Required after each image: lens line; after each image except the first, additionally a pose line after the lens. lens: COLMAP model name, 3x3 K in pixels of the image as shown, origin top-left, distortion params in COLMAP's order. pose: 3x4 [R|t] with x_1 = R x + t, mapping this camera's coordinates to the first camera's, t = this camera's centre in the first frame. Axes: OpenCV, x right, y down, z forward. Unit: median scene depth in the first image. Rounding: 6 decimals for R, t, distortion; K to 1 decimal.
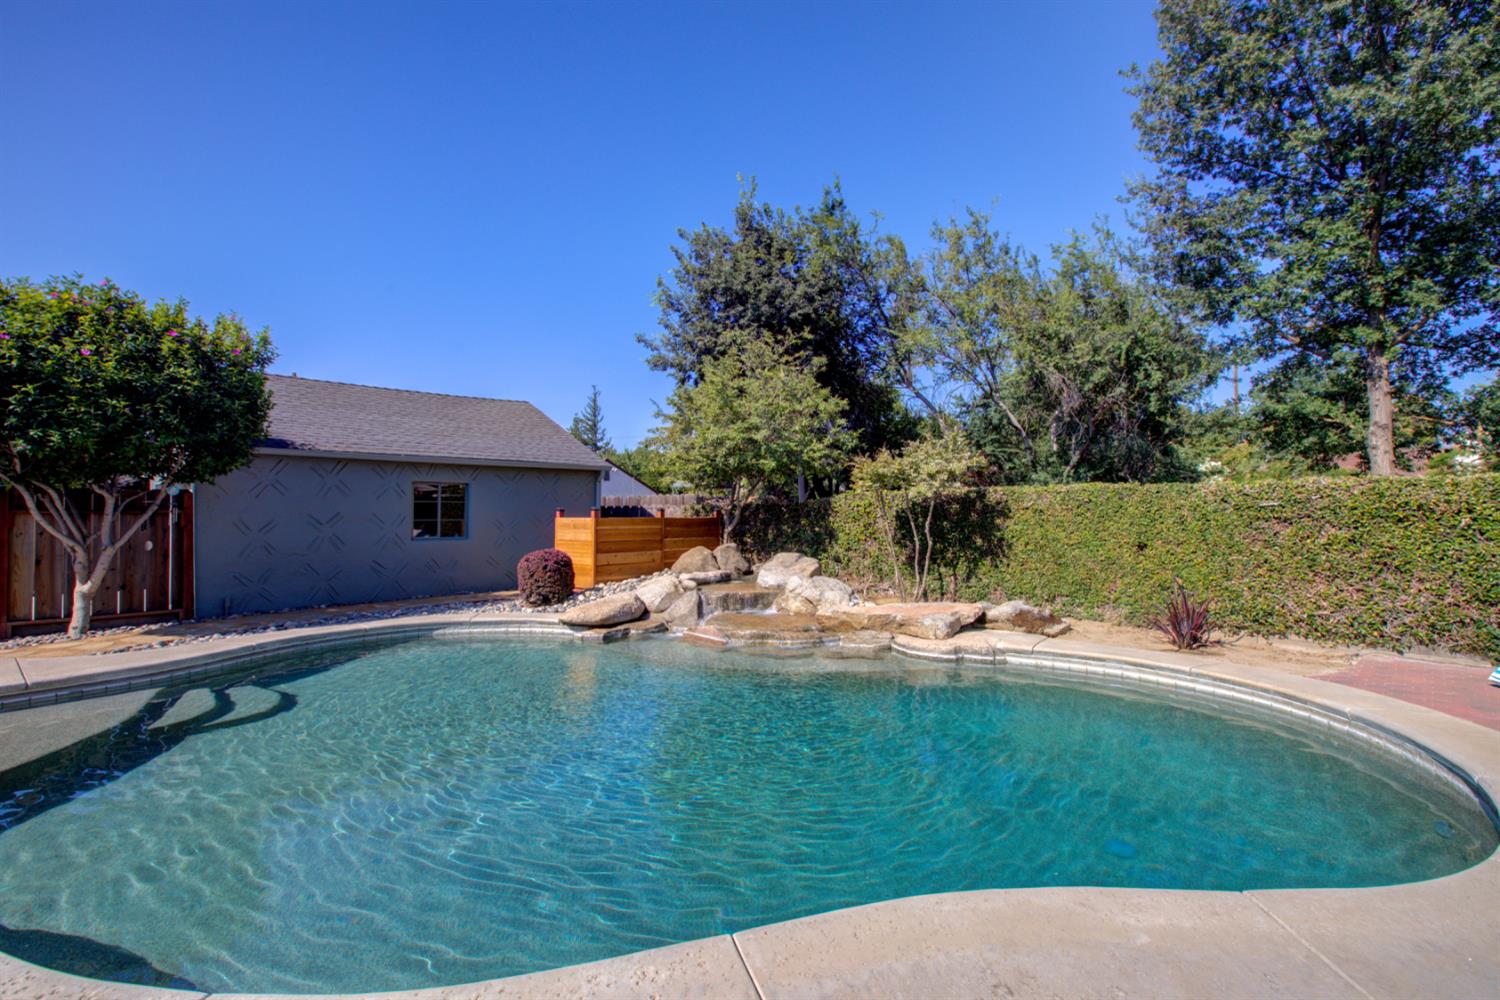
lens RADIAL K [[681.3, 0, 746.5], [0, 681.3, 501.1], [0, 0, 1]] dist [-0.011787, 0.006265]
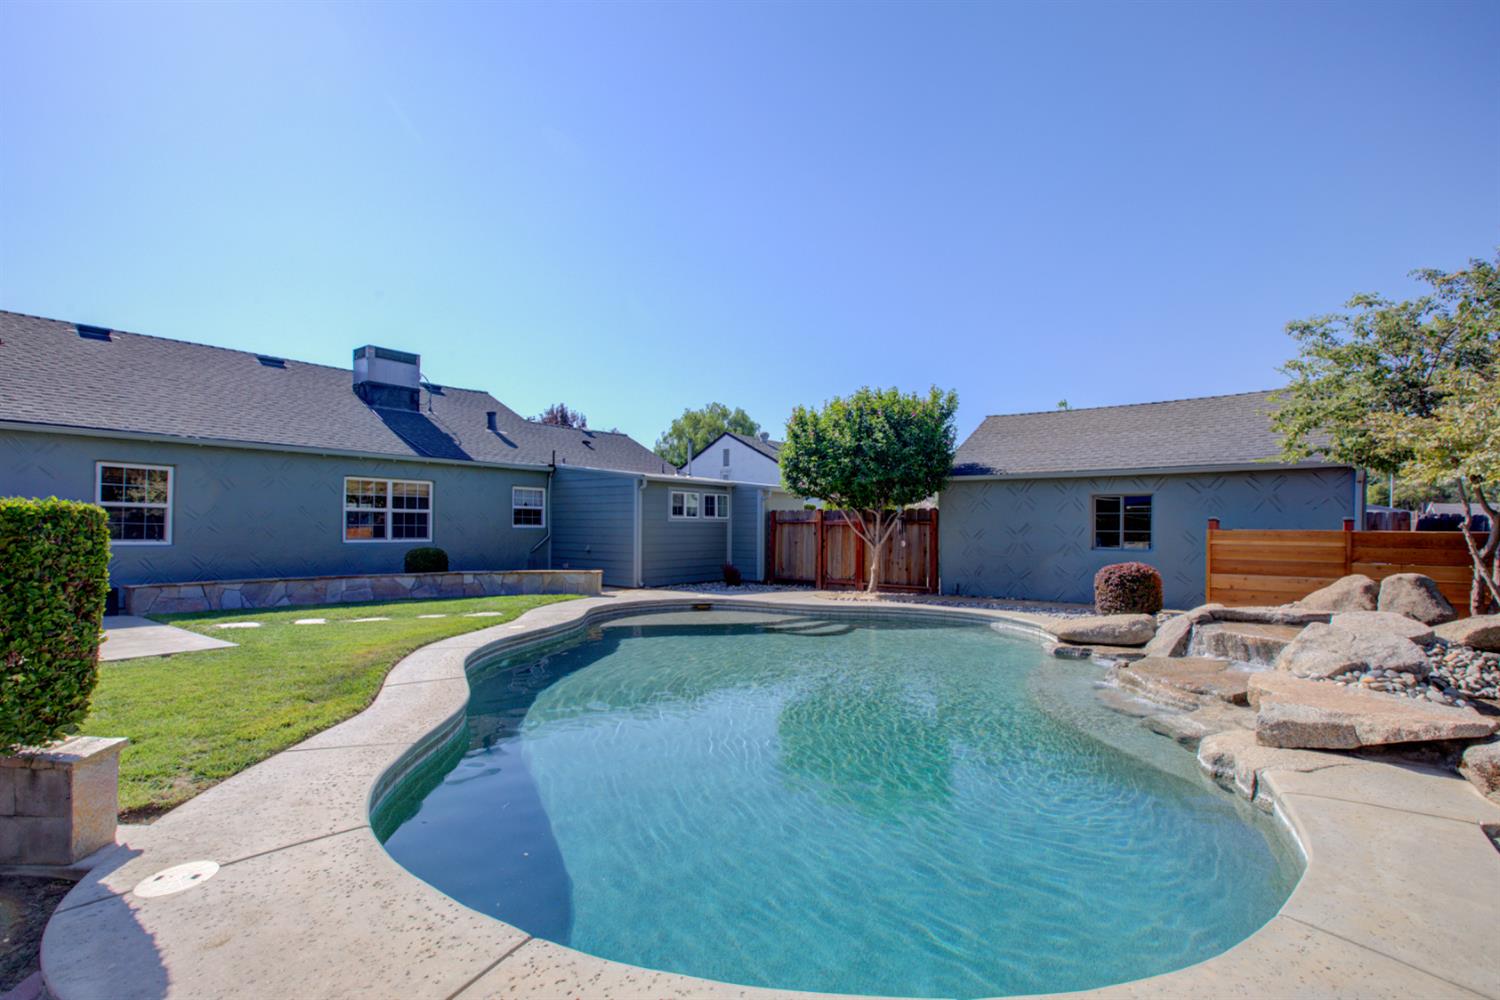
lens RADIAL K [[681.3, 0, 741.4], [0, 681.3, 538.6], [0, 0, 1]] dist [-0.011787, 0.006265]
pose [[0.111195, 0.019396, -0.993609, 0.549796], [0.009232, 0.999746, 0.020549, 0.013978], [0.993756, -0.011458, 0.110988, 0.362595]]
